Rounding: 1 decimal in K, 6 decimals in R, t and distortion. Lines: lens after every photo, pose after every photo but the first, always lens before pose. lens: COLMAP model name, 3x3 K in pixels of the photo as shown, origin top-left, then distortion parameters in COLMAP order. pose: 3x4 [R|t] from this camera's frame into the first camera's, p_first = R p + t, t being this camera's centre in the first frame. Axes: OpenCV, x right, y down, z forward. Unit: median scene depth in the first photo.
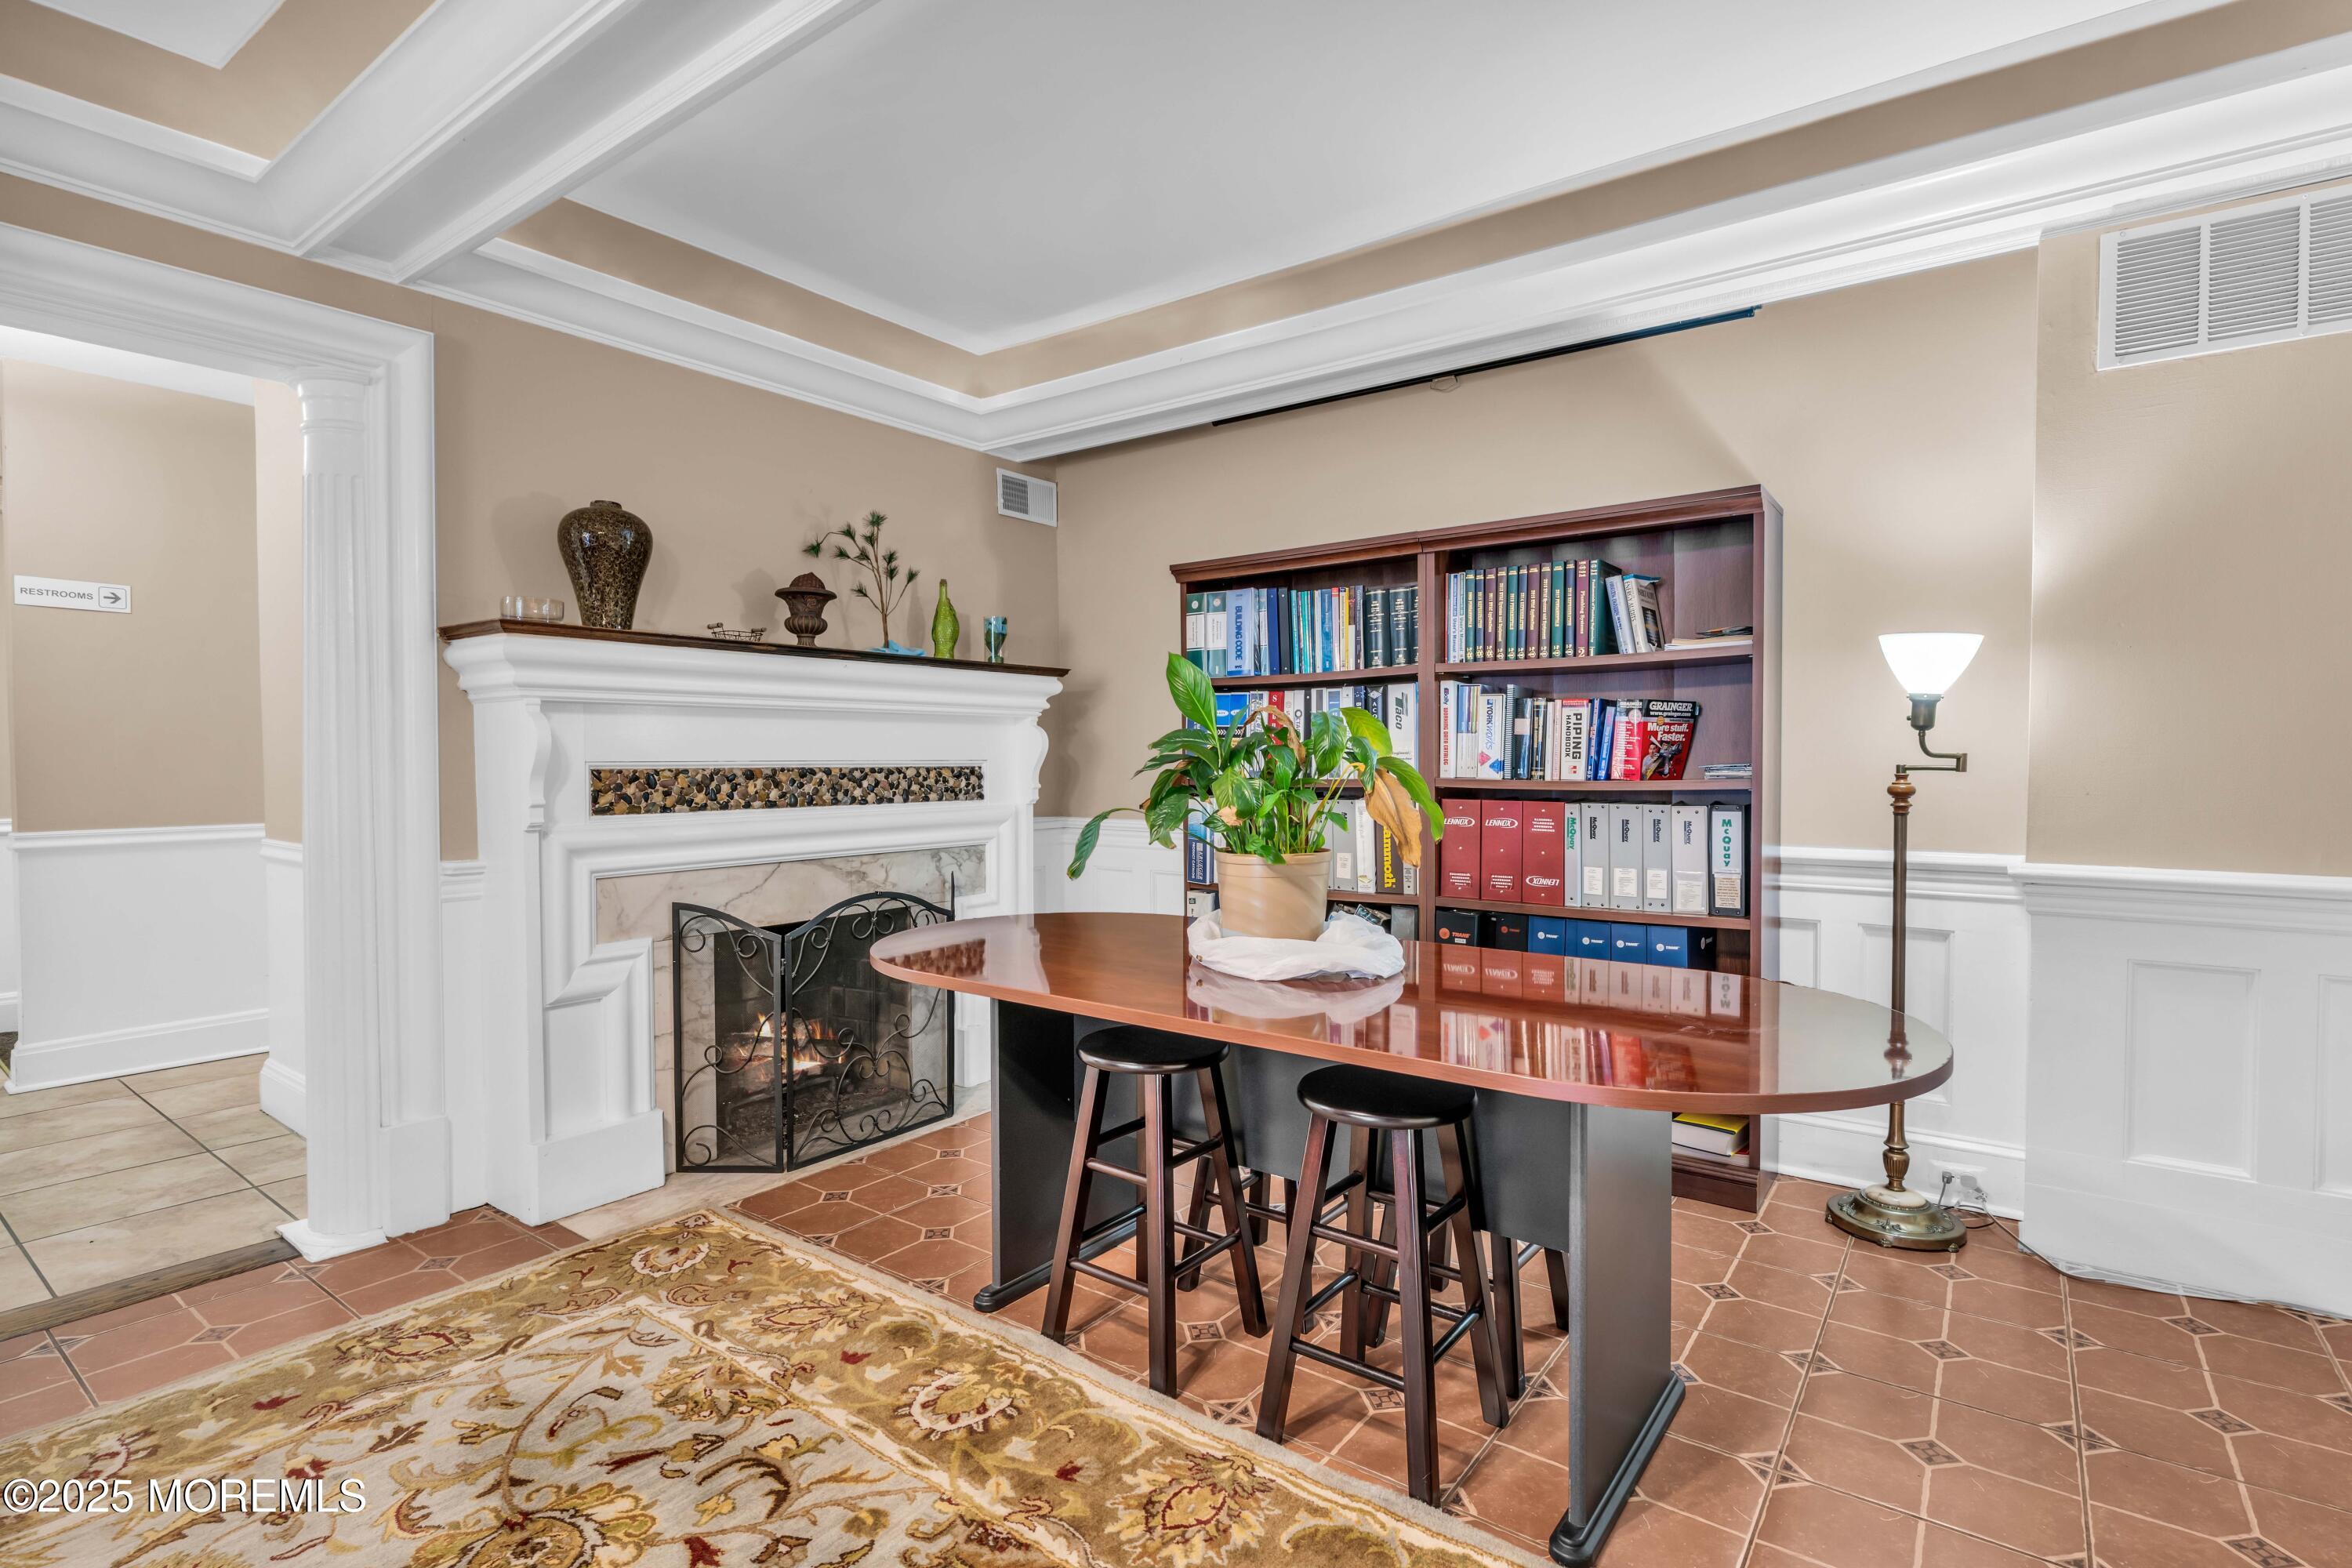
lens RADIAL K [[1144.5, 0, 1164.4], [0, 1144.5, 782.1], [0, 0, 1]] dist [-0.002266, -0.000230]
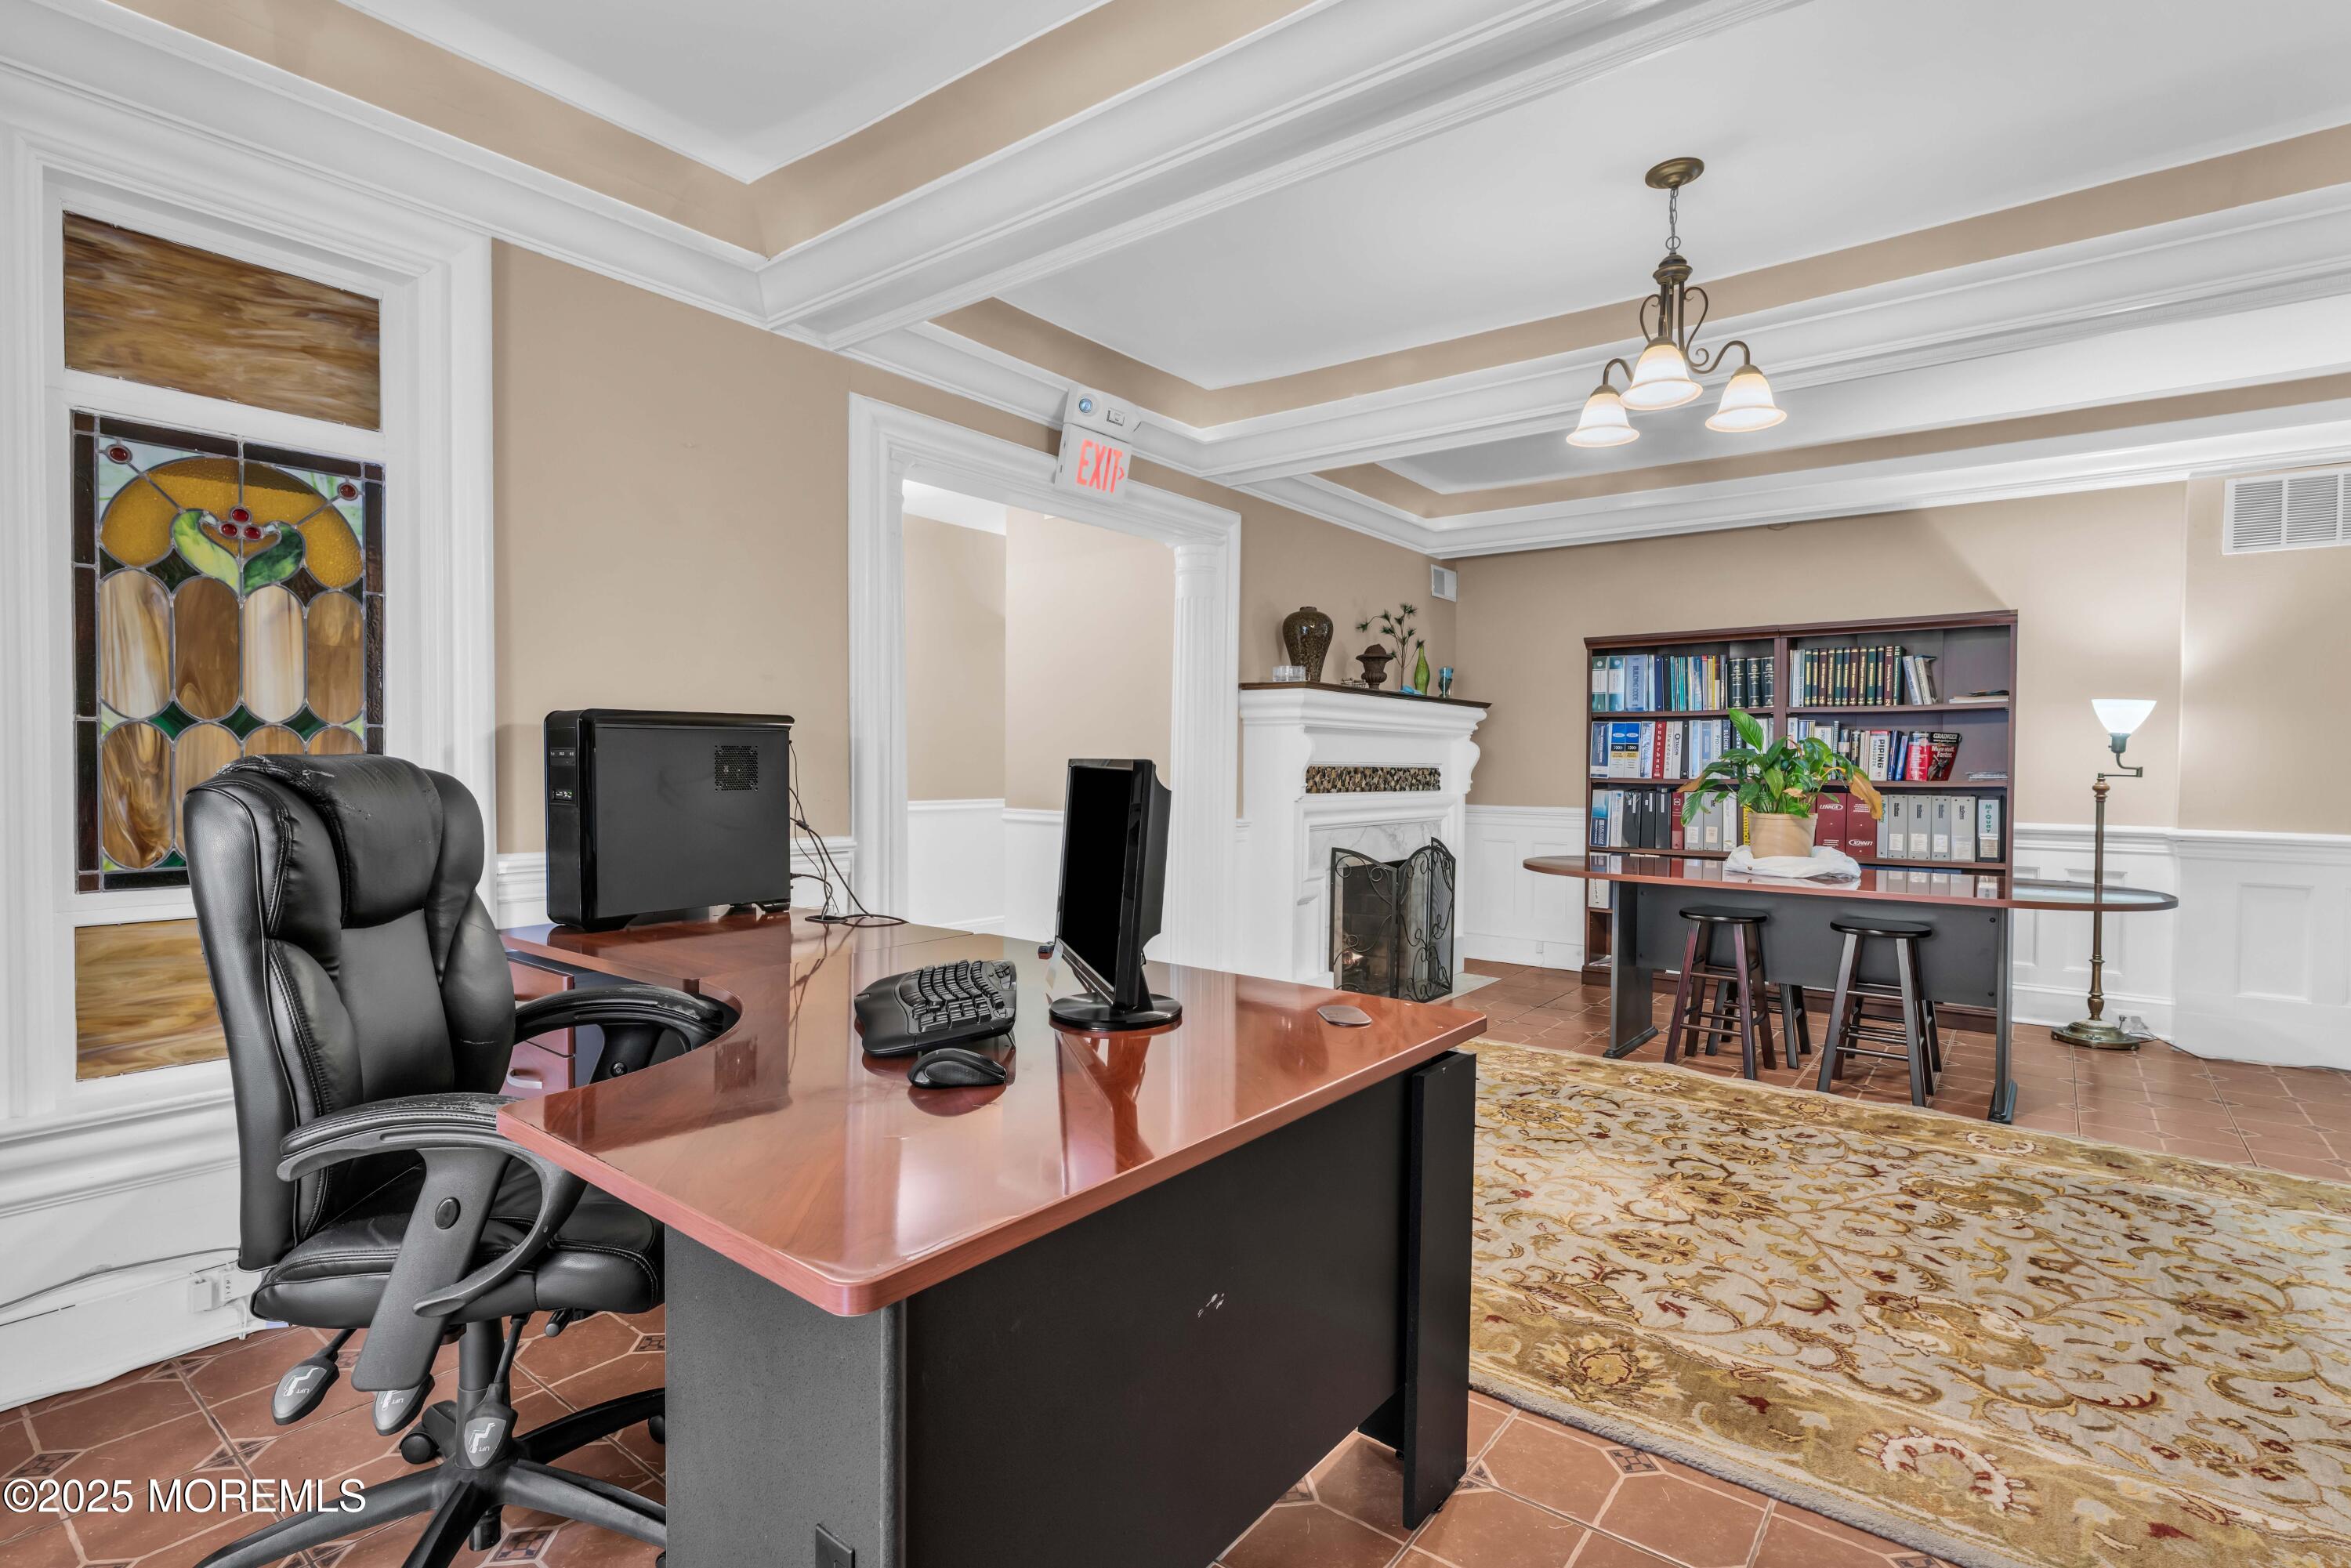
lens RADIAL K [[1144.0, 0, 1163.9], [0, 1144.0, 782.1], [0, 0, 1]] dist [-0.002266, -0.000230]
pose [[0.999707, 0.013264, -0.020246, -0.644021], [-0.013404, 0.999887, -0.006804, 0.025641], [0.020153, 0.007073, 0.999772, -0.659036]]
